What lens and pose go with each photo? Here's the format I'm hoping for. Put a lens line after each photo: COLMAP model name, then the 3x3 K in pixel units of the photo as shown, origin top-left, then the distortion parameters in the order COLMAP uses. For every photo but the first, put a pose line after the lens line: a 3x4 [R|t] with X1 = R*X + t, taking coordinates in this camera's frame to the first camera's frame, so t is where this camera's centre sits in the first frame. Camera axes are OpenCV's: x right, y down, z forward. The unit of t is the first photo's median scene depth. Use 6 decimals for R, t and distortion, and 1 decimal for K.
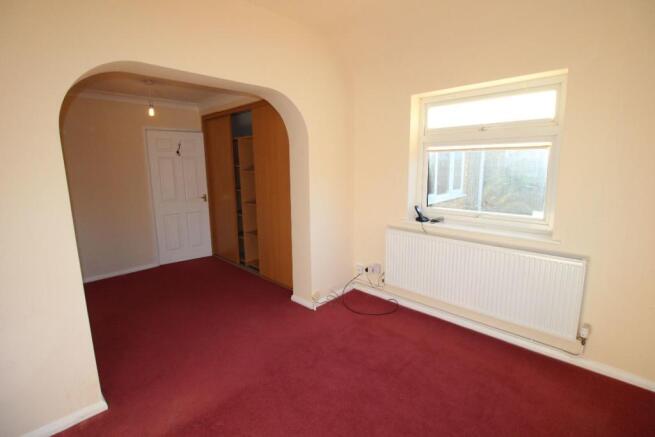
lens RADIAL K [[309.0, 0, 330.7], [0, 309.0, 218.4], [0, 0, 1]] dist [-0.011822, 0.000258]
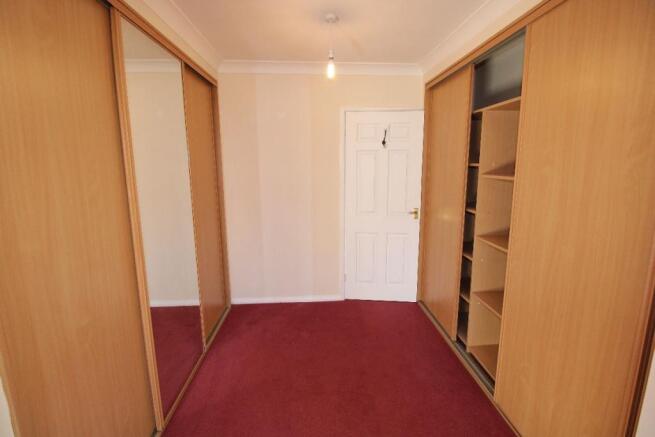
lens RADIAL K [[309.0, 0, 330.7], [0, 309.0, 218.4], [0, 0, 1]] dist [-0.011822, 0.000258]
pose [[0.749850, 0.117154, -0.651153, -0.130102], [-0.111758, 0.992483, 0.049868, -0.073709], [0.652101, 0.035378, 0.757306, 0.429514]]
